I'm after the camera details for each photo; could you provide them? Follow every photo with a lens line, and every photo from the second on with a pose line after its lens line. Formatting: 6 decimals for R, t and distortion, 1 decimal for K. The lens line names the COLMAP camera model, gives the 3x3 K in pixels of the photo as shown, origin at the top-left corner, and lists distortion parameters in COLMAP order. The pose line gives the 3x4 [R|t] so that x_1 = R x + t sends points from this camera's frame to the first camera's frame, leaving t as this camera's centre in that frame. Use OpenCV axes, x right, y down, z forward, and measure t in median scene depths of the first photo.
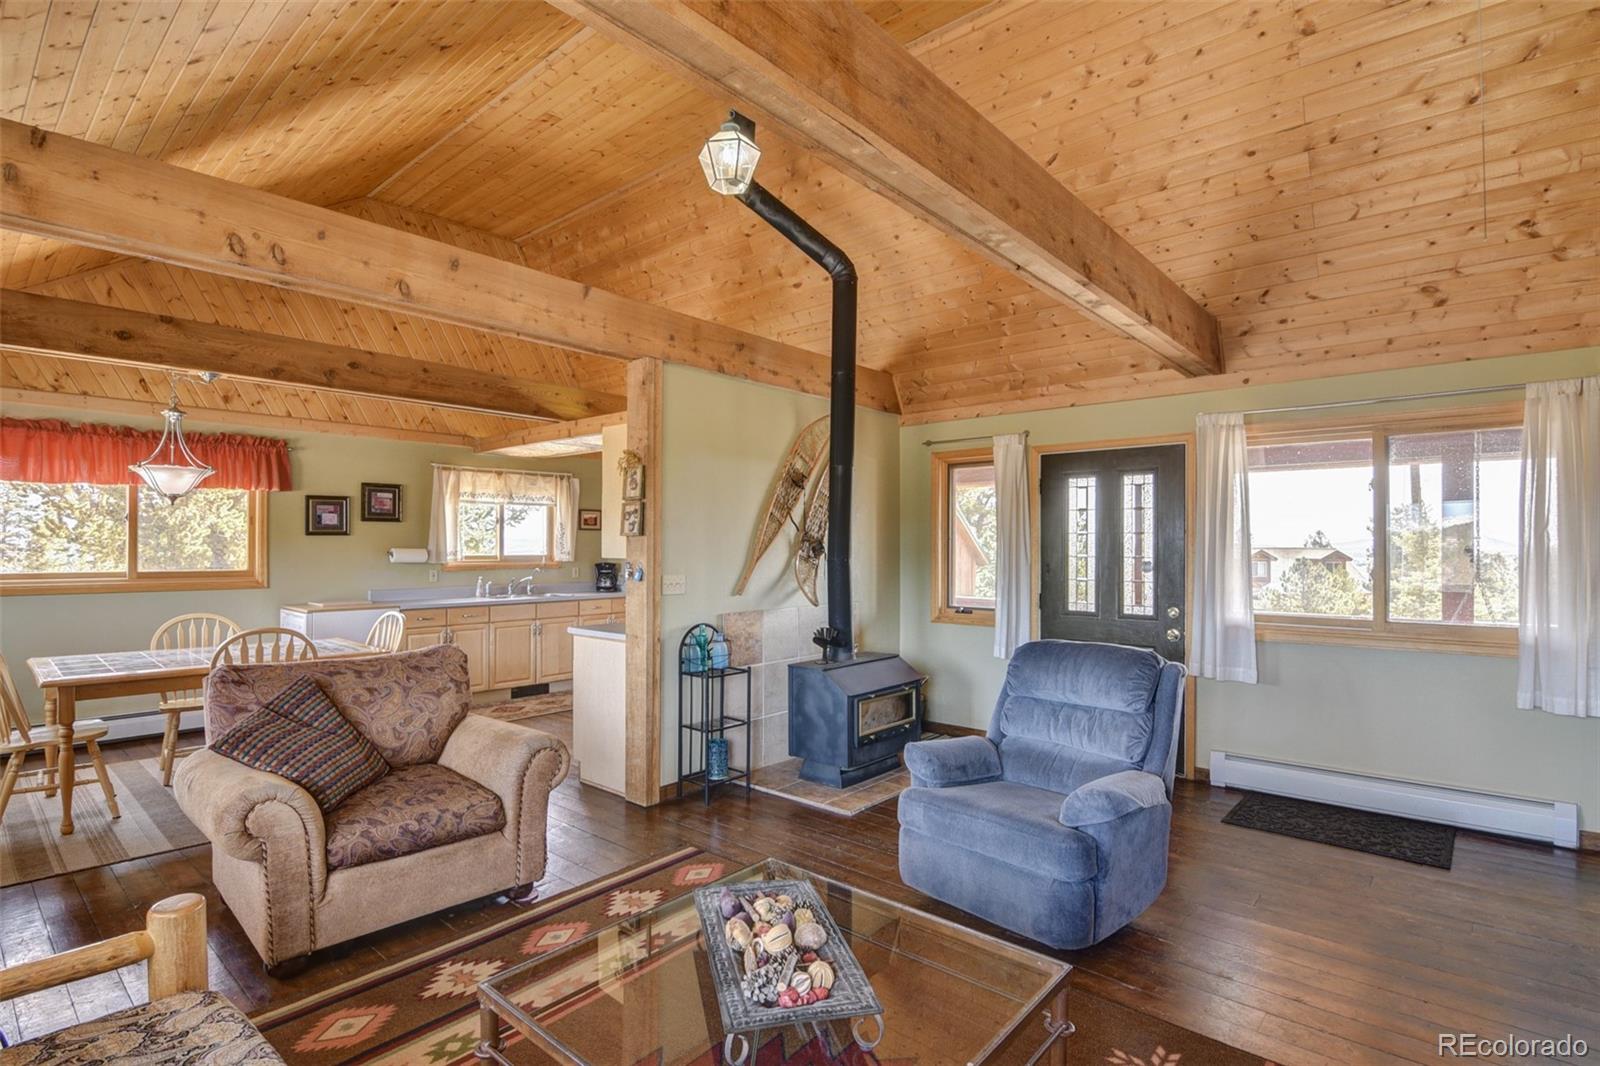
lens RADIAL K [[784.2, 0, 796.7], [0, 784.2, 541.8], [0, 0, 1]] dist [-0.001238, -0.011802]
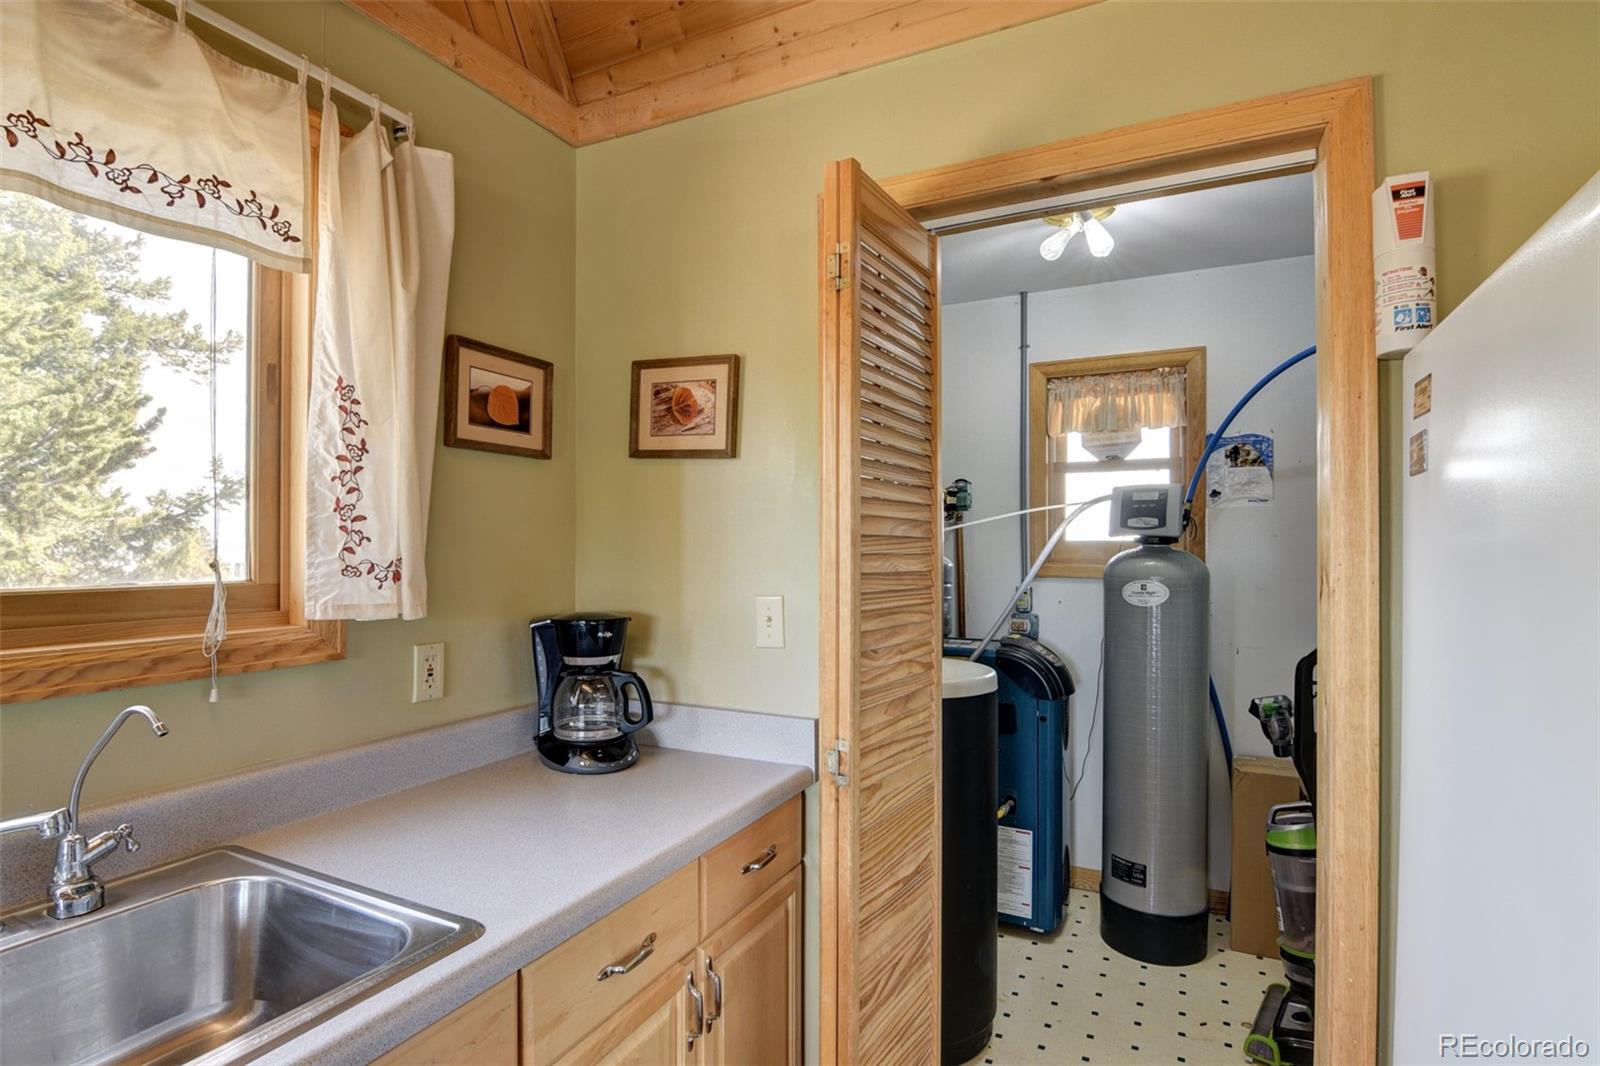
lens RADIAL K [[784.2, 0, 796.7], [0, 784.2, 541.8], [0, 0, 1]] dist [-0.001238, -0.011802]
pose [[0.967927, -0.000456, 0.251233, -0.270885], [0.001024, 0.999997, -0.002130, 0.009513], [-0.251231, 0.002319, 0.967924, 0.886309]]
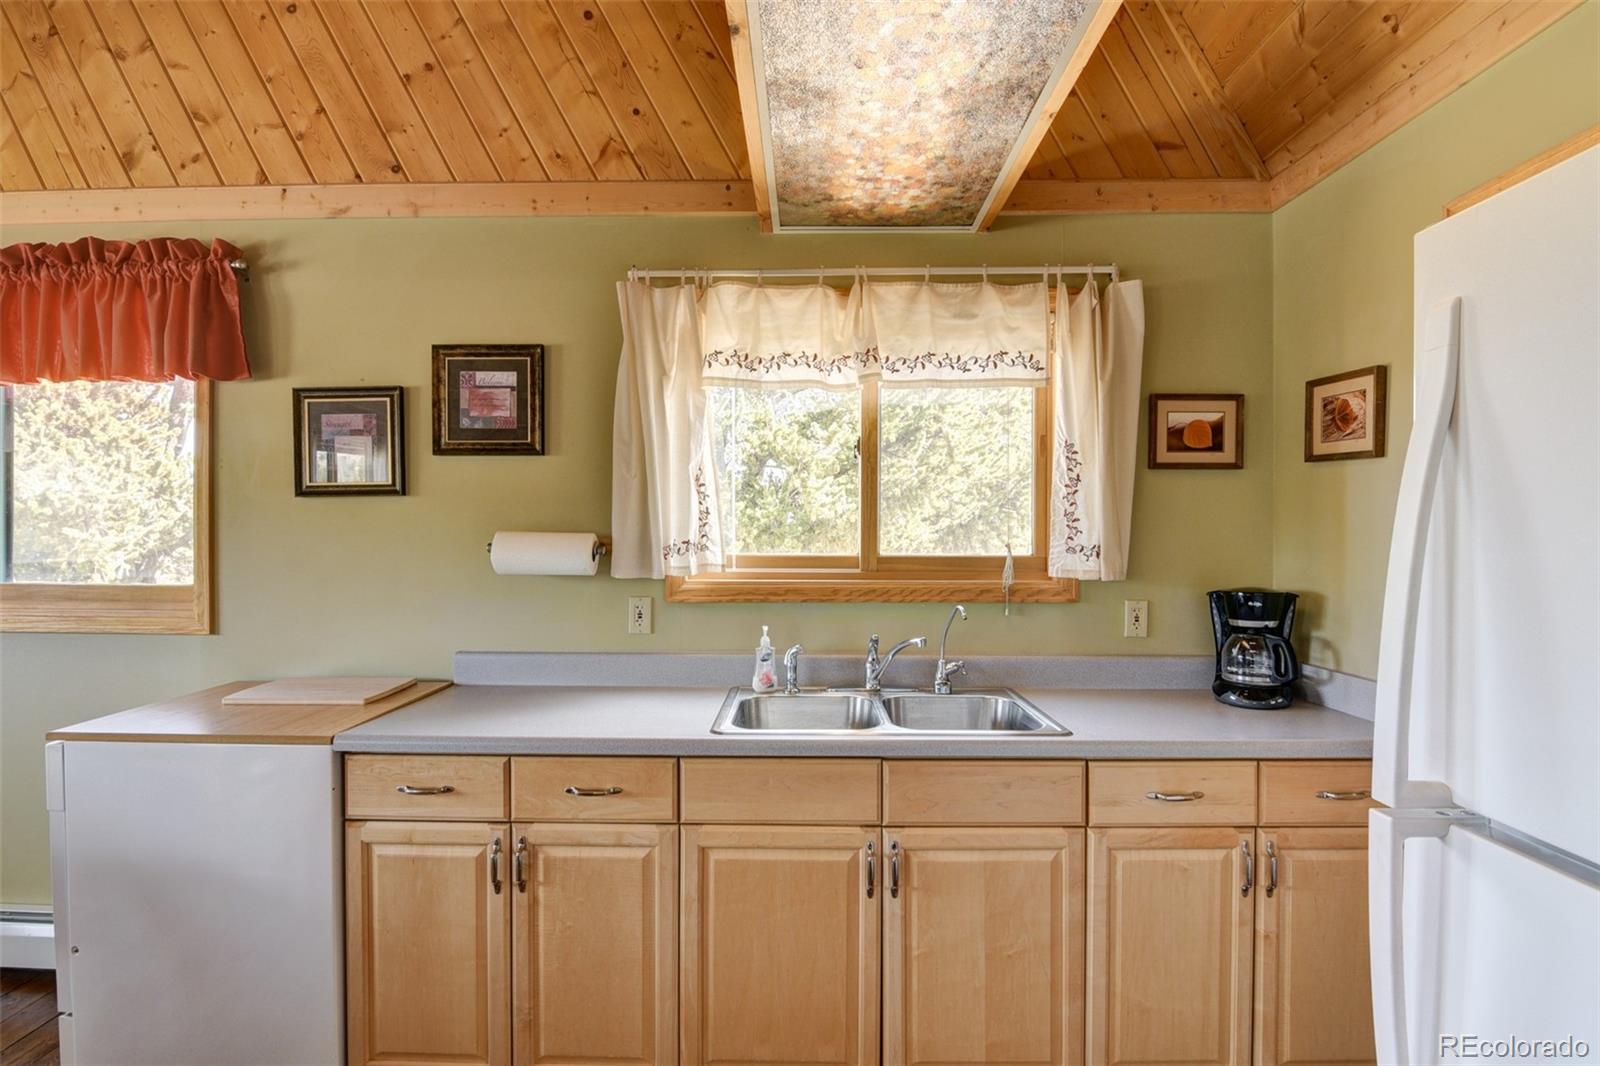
lens RADIAL K [[784.2, 0, 796.7], [0, 784.2, 541.8], [0, 0, 1]] dist [-0.001238, -0.011802]
pose [[0.651687, 0.001791, -0.758486, -0.162982], [0.003054, 0.999983, 0.004985, 0.010358], [0.758482, -0.005565, 0.651671, 0.801868]]
